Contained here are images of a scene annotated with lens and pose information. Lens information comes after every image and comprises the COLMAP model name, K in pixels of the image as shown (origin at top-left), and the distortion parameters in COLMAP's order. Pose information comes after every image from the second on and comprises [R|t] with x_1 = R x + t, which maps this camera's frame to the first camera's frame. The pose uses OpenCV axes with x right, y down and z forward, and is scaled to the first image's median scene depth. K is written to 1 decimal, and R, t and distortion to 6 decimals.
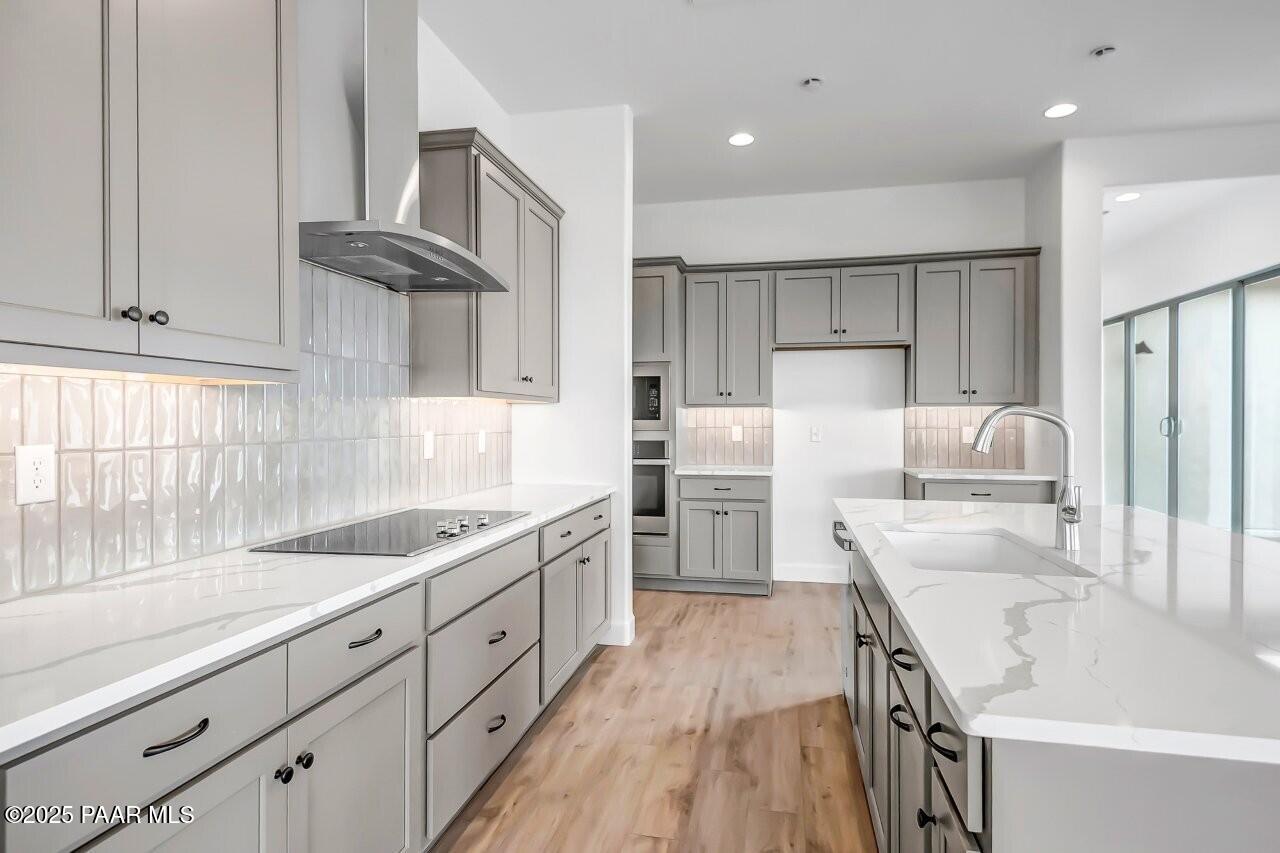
lens RADIAL K [[691.7, 0, 633.8], [0, 691.7, 424.1], [0, 0, 1]] dist [0.003093, -0.000043]
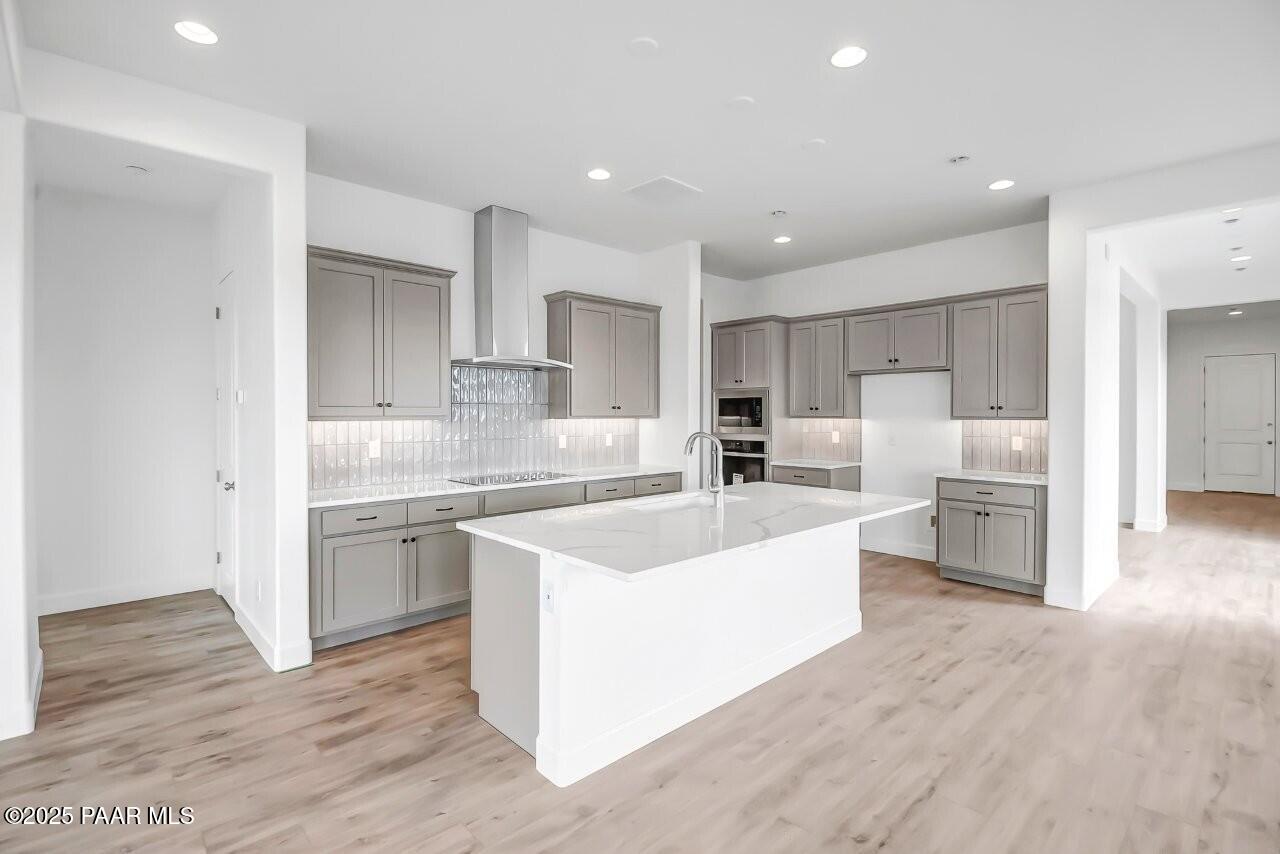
lens RADIAL K [[589.3, 0, 632.2], [0, 589.3, 420.4], [0, 0, 1]] dist [-0.002383, -0.001477]
pose [[0.817096, 0.008601, -0.576438, 0.541785], [-0.004610, 0.999954, 0.008386, -0.029723], [0.576484, -0.004195, 0.817098, -0.187520]]
